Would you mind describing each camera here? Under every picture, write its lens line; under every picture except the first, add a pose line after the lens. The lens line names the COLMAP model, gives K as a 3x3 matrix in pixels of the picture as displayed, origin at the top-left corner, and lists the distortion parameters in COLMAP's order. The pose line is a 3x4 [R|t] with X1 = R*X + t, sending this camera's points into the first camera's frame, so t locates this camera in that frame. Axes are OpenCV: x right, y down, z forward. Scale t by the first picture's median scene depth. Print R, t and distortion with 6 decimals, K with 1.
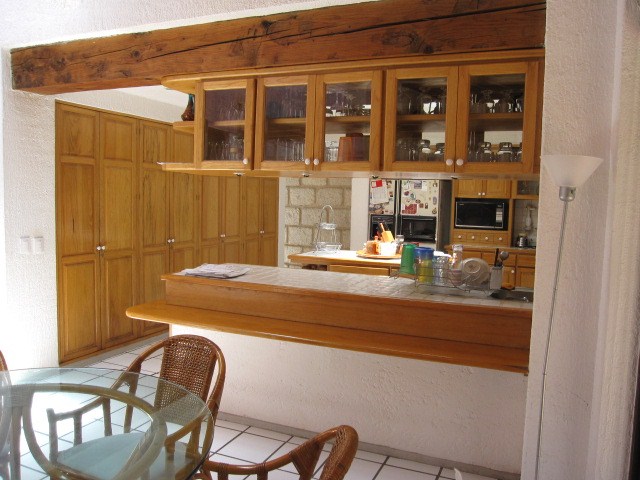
lens RADIAL K [[534.0, 0, 321.5], [0, 534.0, 239.1], [0, 0, 1]] dist [-0.042147, 0.000804]
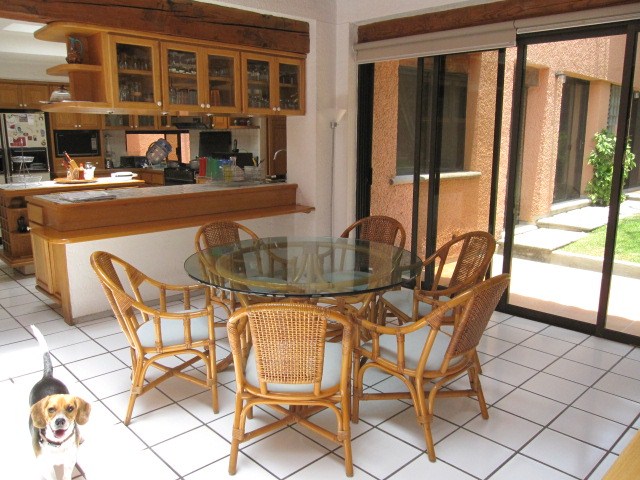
lens RADIAL K [[534.0, 0, 319.6], [0, 534.0, 240.9], [0, 0, 1]] dist [-0.042147, 0.000804]
pose [[0.397604, -0.204657, 0.894442, -0.577215], [0.081762, 0.978833, 0.187621, -0.011668], [-0.913907, -0.001467, 0.405921, 0.038593]]
